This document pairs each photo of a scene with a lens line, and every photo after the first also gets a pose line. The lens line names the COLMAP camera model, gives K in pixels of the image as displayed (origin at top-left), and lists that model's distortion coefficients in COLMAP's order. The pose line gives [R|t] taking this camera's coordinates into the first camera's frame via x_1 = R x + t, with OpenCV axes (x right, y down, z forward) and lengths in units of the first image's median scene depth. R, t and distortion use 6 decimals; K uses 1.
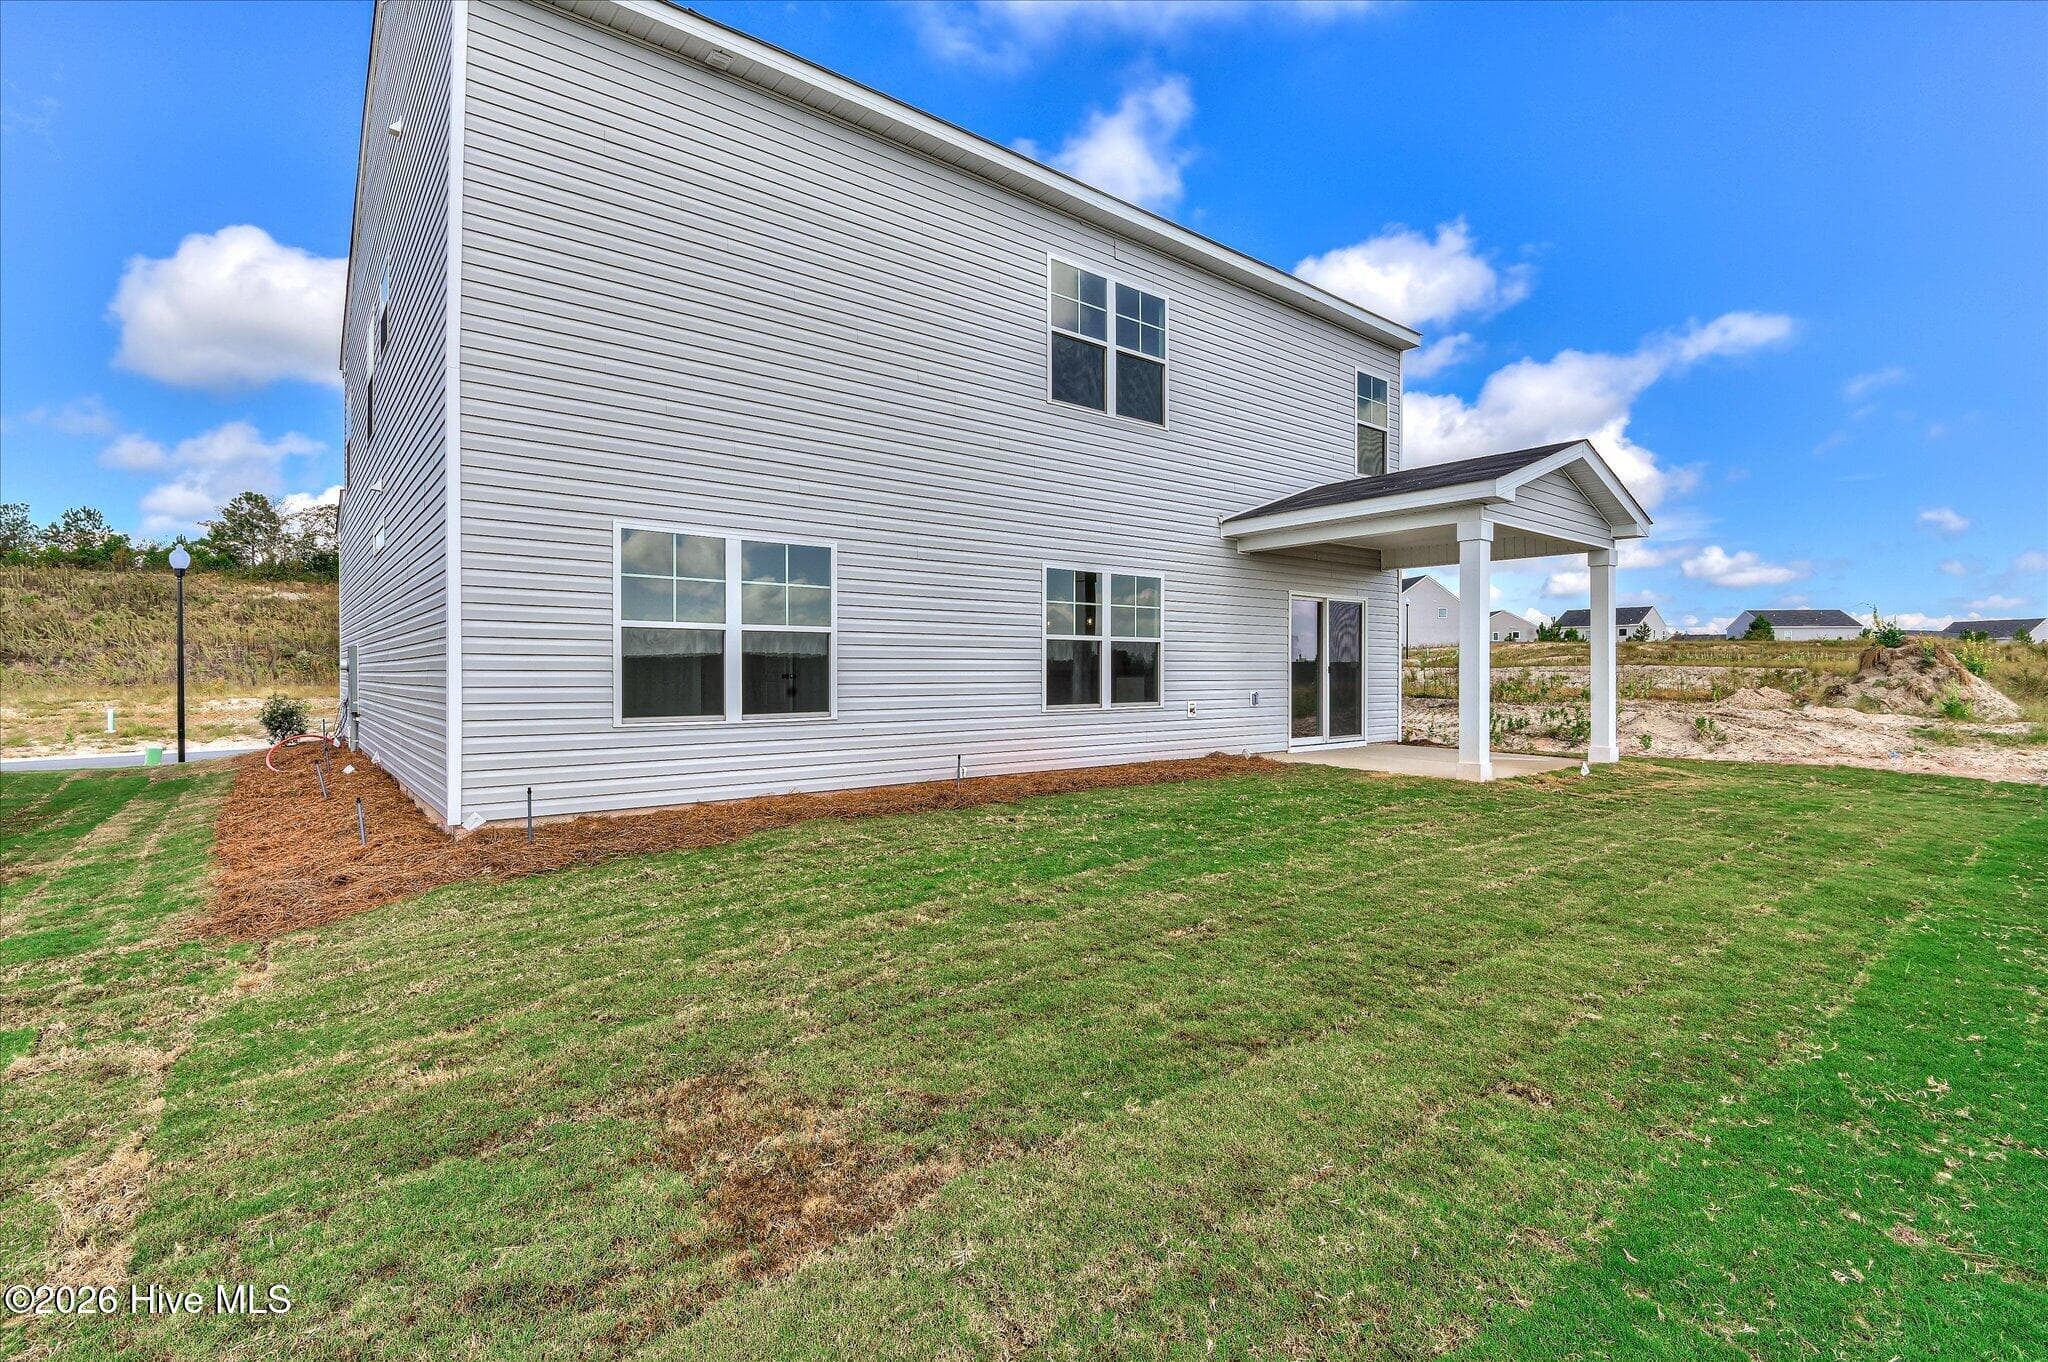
lens RADIAL K [[943.9, 0, 1019.1], [0, 943.9, 673.5], [0, 0, 1]] dist [0.001117, -0.000053]
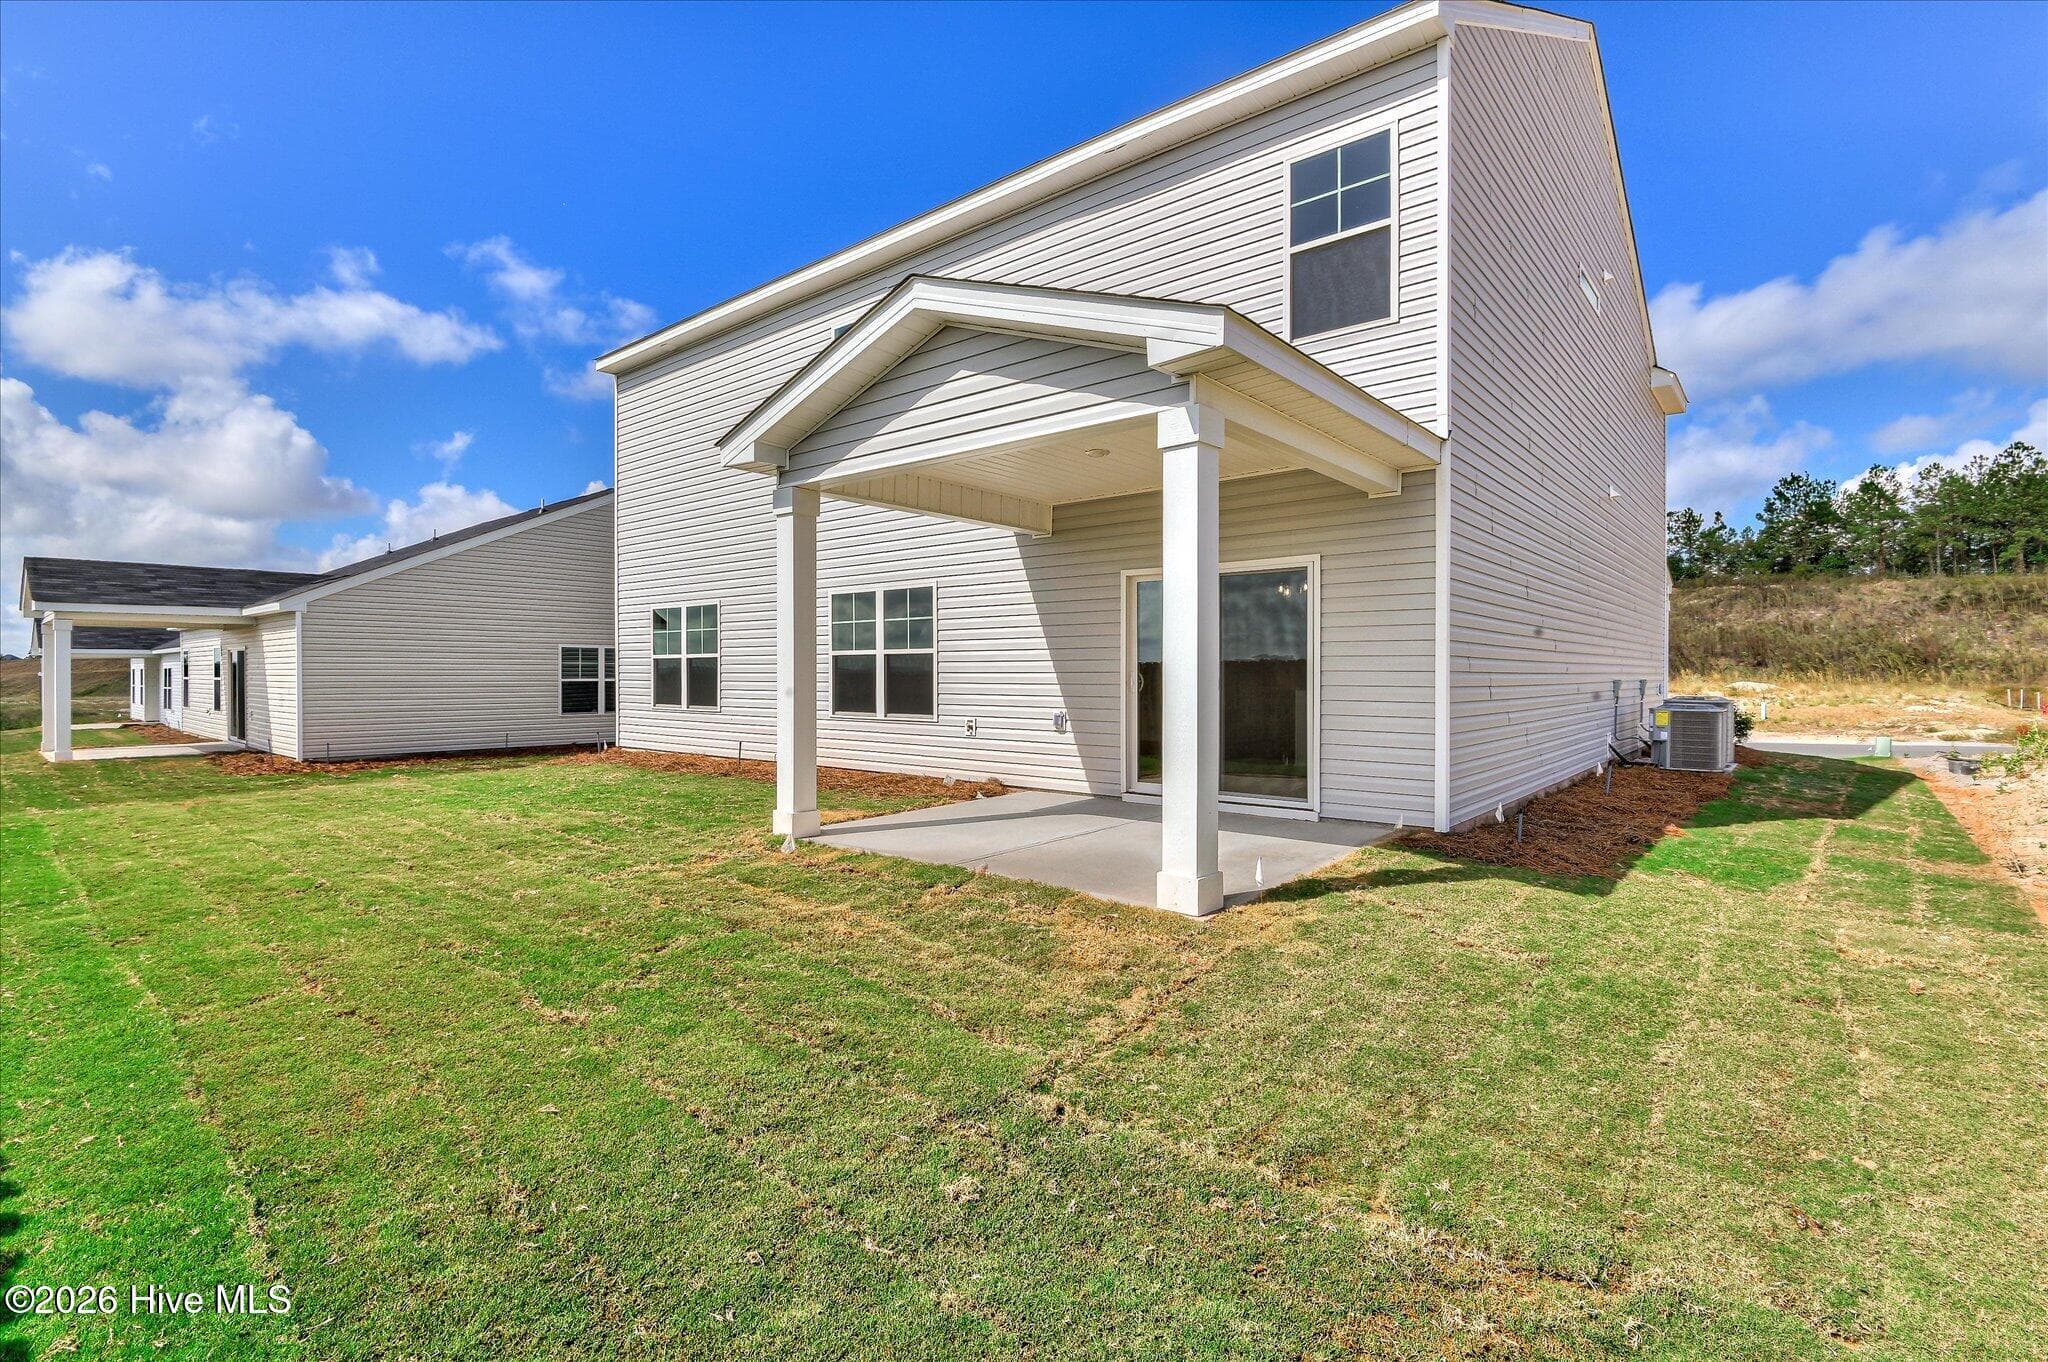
lens RADIAL K [[943.9, 0, 1021.3], [0, 943.9, 680.3], [0, 0, 1]] dist [0.001117, -0.000053]
pose [[0.188216, -0.001026, -0.982127, 1.163015], [-0.011357, 0.999930, -0.003221, -0.004098], [0.982062, 0.011760, 0.188191, 0.957428]]
